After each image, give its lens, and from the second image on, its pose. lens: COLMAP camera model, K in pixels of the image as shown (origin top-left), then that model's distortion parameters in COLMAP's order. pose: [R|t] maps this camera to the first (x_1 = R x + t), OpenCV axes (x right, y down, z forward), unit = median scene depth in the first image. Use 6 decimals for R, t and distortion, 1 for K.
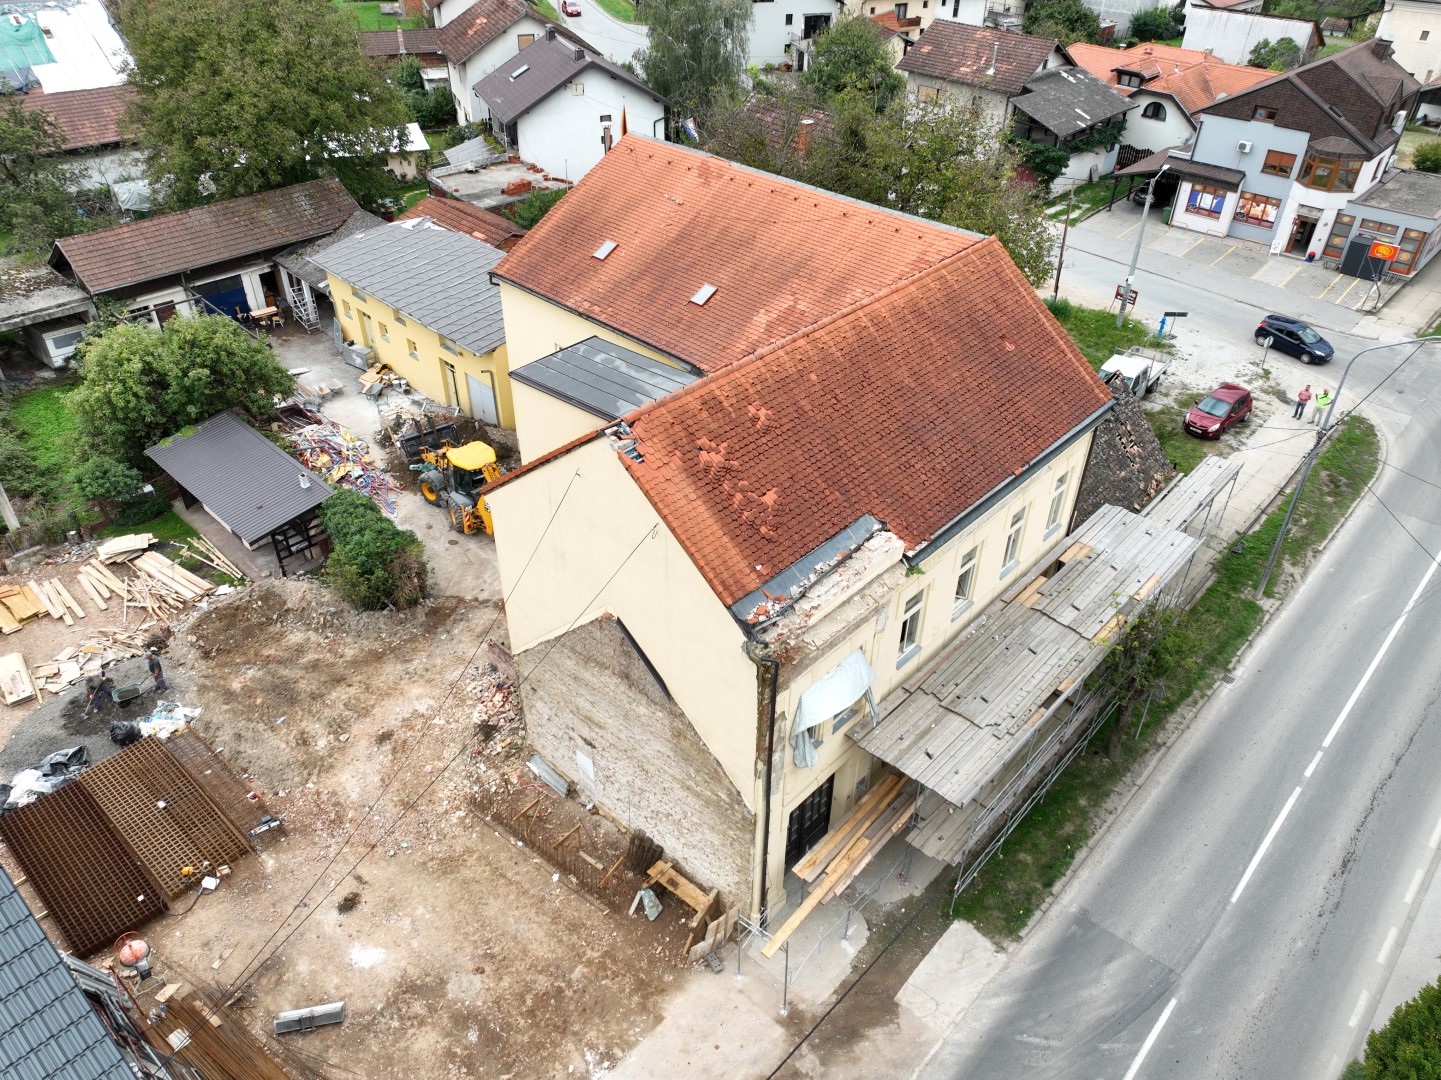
lens RADIAL K [[1044.7, 0, 740.4], [0, 1044.7, 543.4], [0, 0, 1]] dist [0.004361, -0.000472]
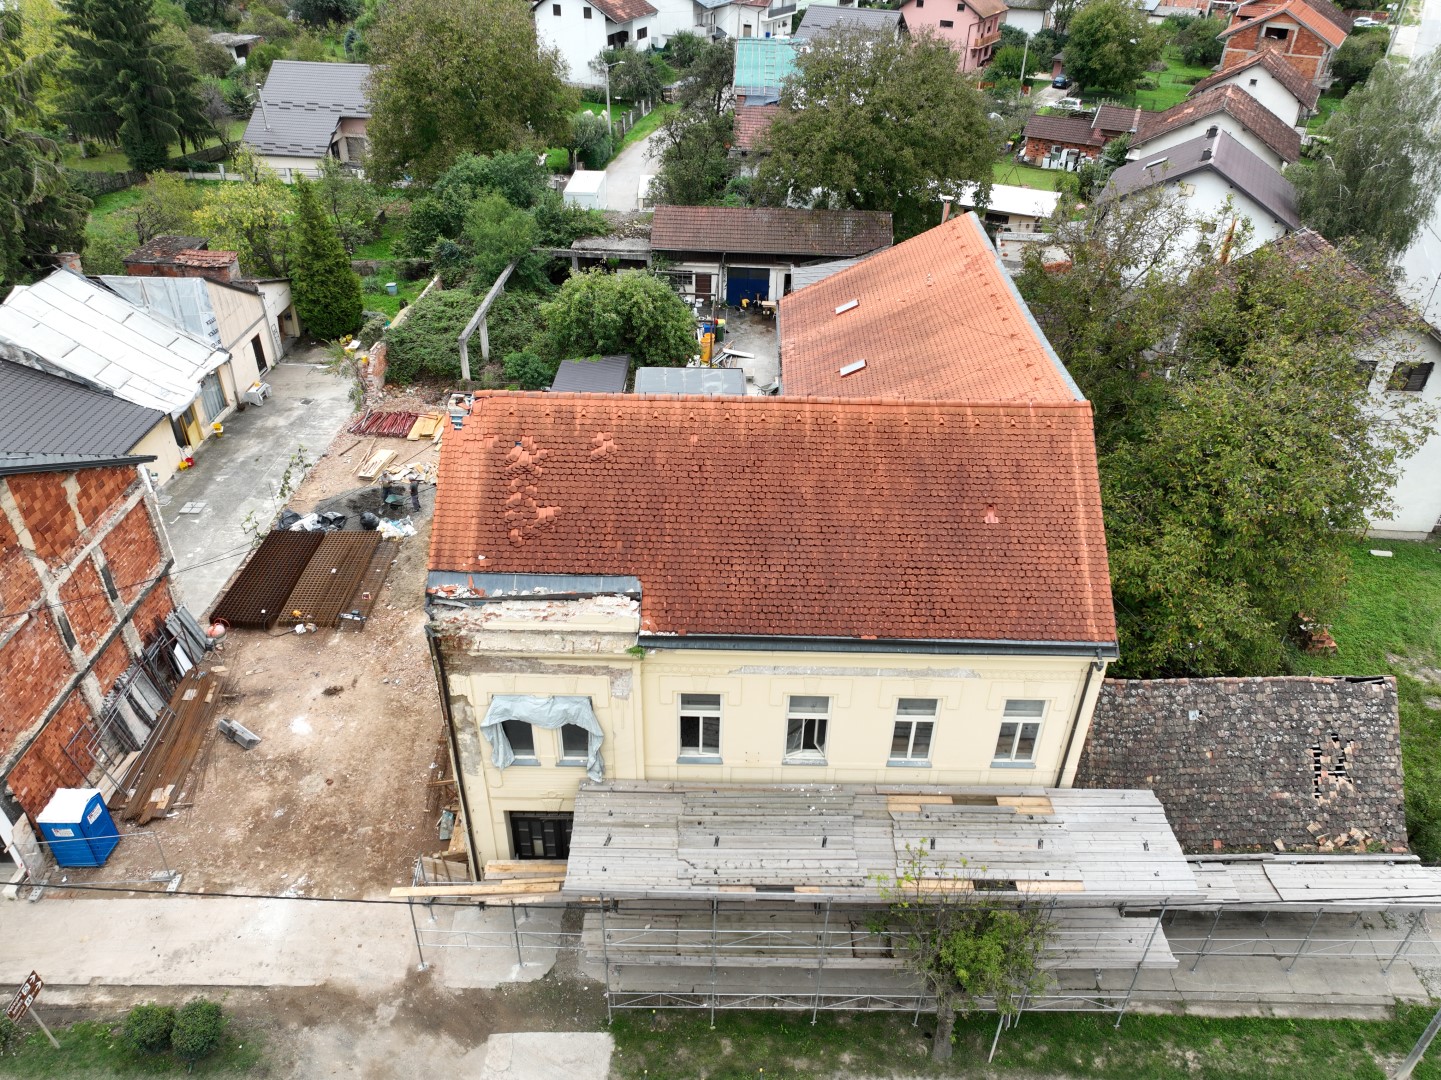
lens RADIAL K [[1044.7, 0, 730.5], [0, 1044.7, 541.7], [0, 0, 1]] dist [0.004361, -0.000472]
pose [[0.669120, 0.411837, -0.618603, 0.588548], [-0.449610, 0.887118, 0.104275, -0.151832], [0.591718, 0.208358, 0.778754, 0.215358]]
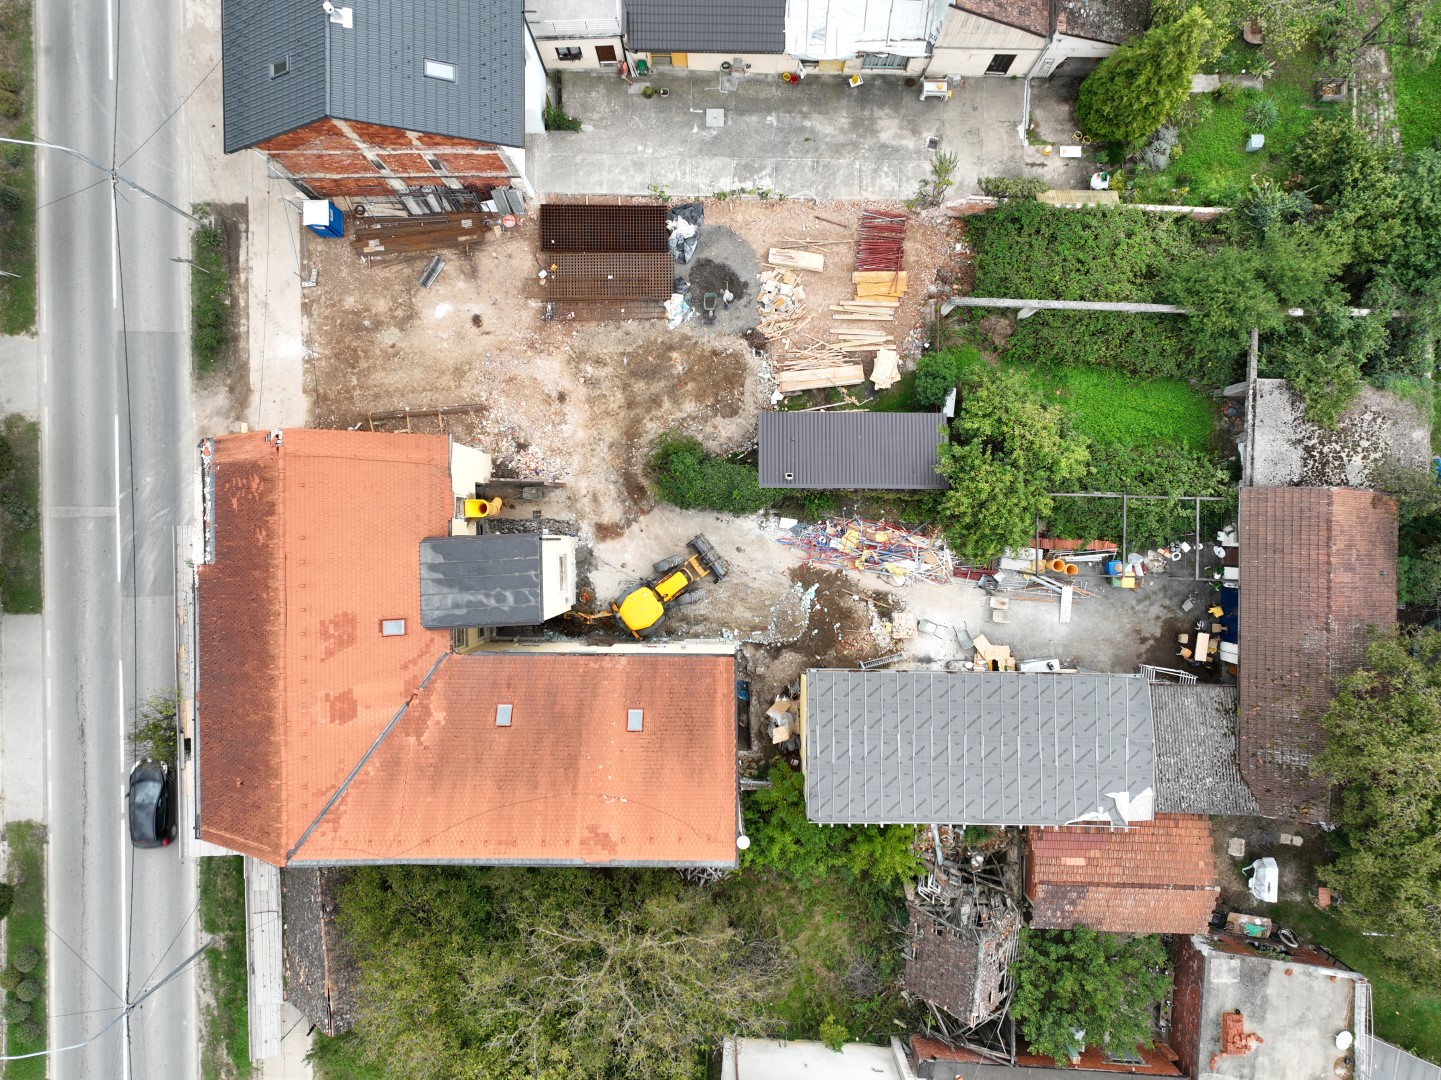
lens RADIAL K [[1044.7, 0, 729.1], [0, 1044.7, 535.6], [0, 0, 1]] dist [0.004361, -0.000472]
pose [[-0.734316, 0.678415, -0.023104, -0.348806], [-0.418509, -0.425671, 0.802281, -1.267986], [0.534445, 0.598797, 0.596499, 0.325575]]
